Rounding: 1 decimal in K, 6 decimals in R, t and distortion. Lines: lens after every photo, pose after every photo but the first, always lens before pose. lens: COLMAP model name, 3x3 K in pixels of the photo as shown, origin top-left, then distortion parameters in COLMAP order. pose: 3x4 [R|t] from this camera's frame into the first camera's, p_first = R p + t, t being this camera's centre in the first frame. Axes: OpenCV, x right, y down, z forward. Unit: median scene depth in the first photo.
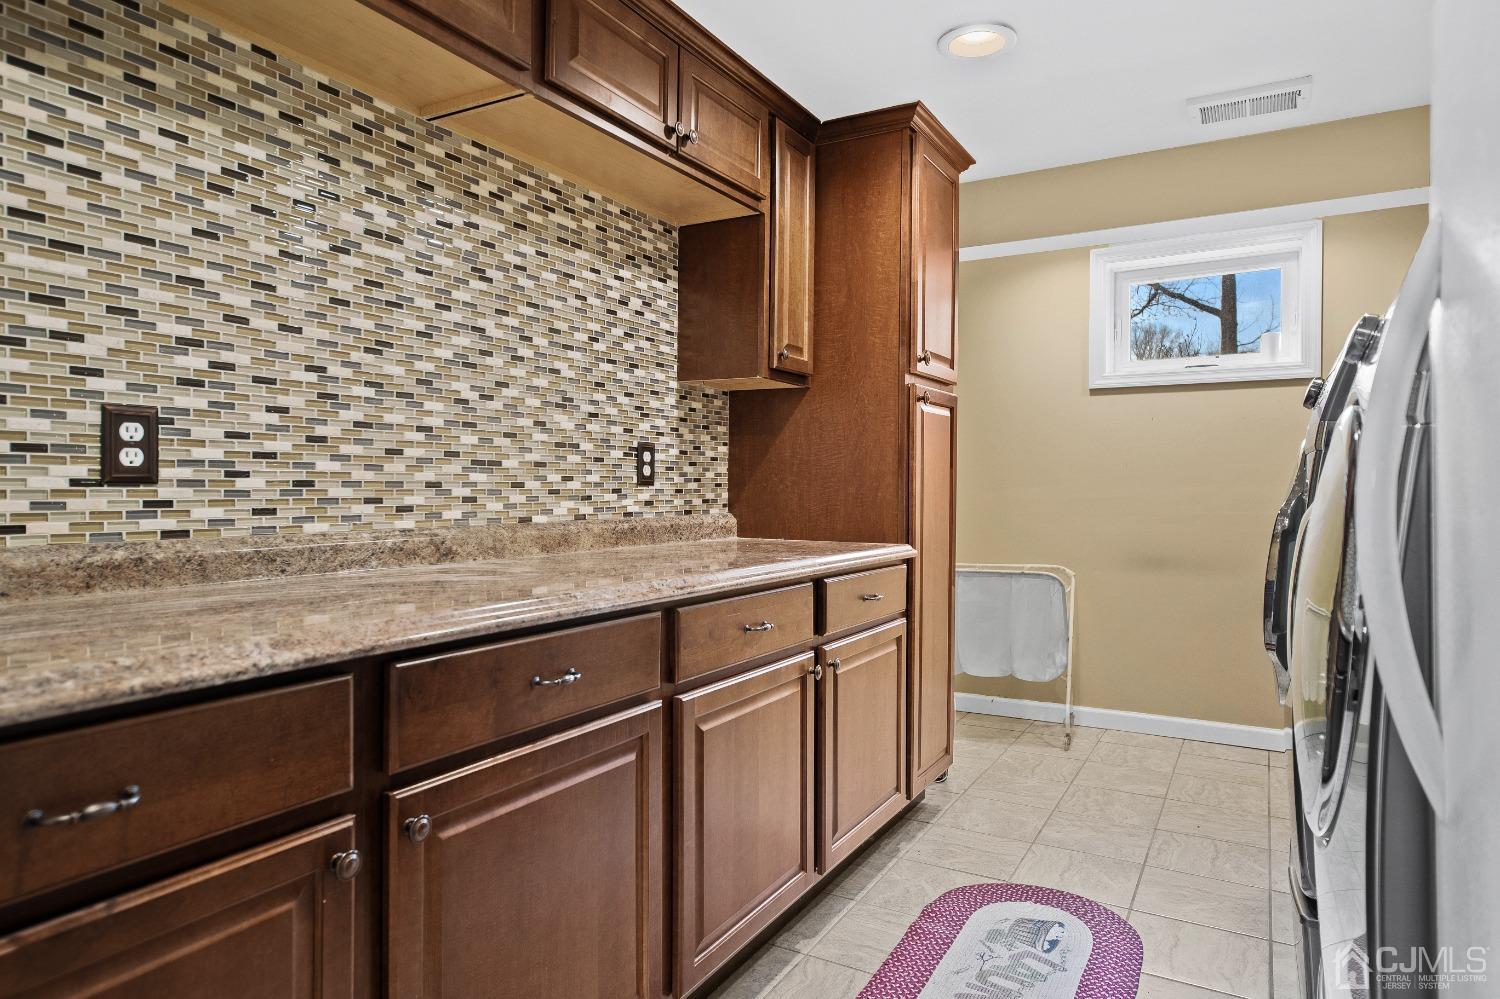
lens RADIAL K [[886.3, 0, 753.4], [0, 886.3, 477.9], [0, 0, 1]] dist [0.007580, 0.005067]
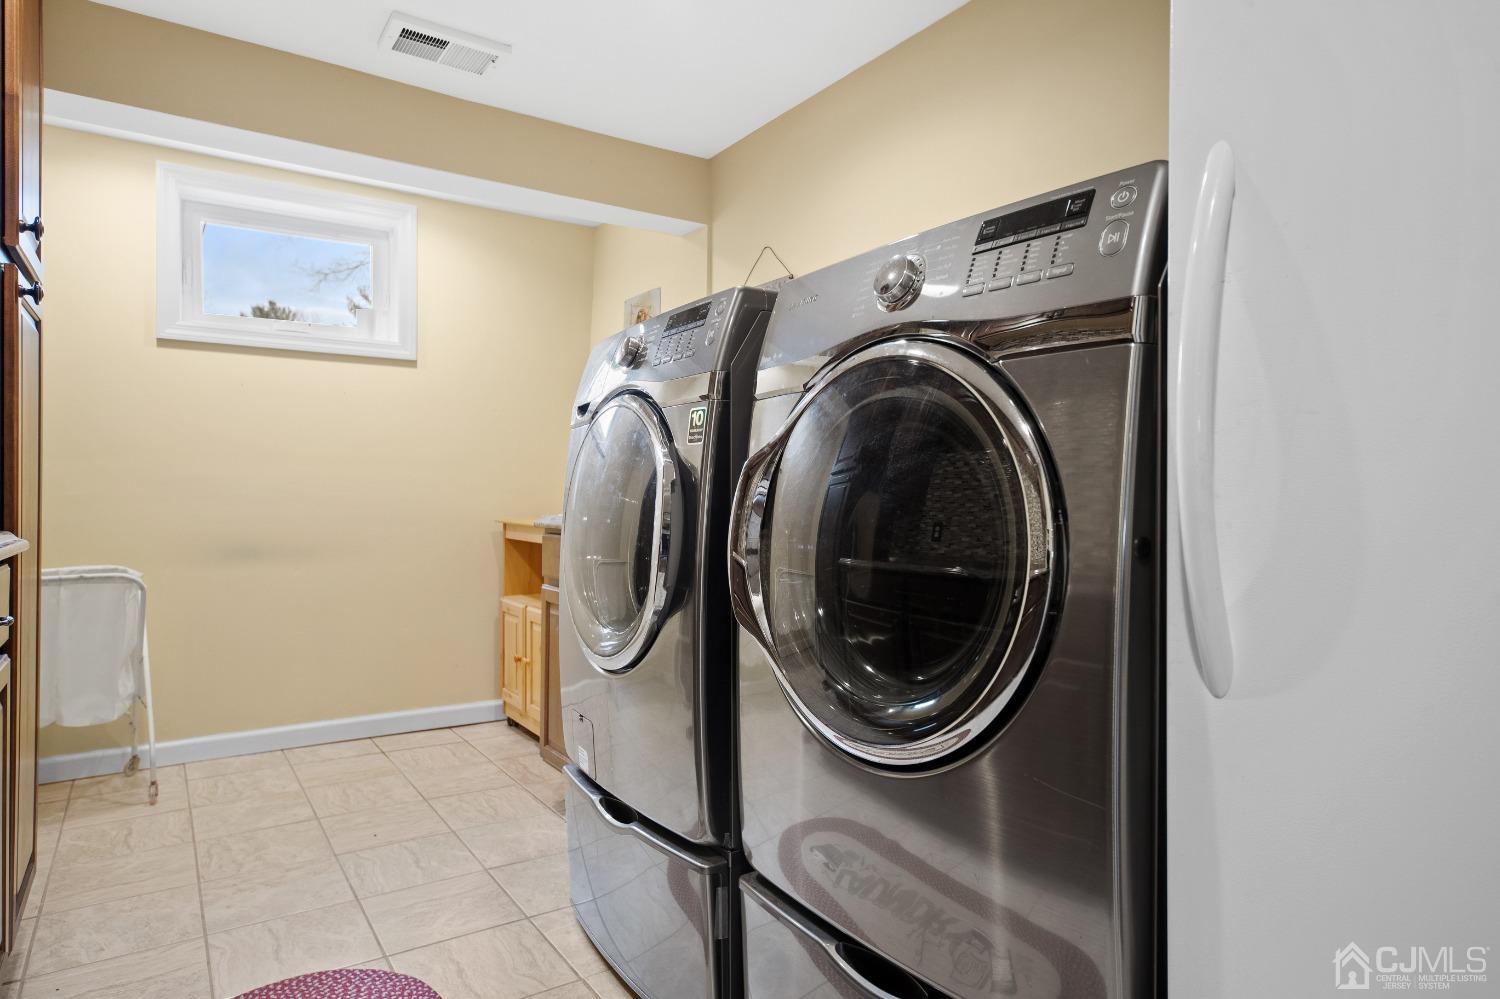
lens RADIAL K [[880.5, 0, 746.3], [0, 880.5, 503.1], [0, 0, 1]] dist [0.014492, 0.000620]
pose [[0.448866, -0.007911, 0.893564, -0.113312], [-0.018065, 0.999676, 0.017925, 0.029187], [-0.893416, -0.024188, 0.448578, 0.238875]]
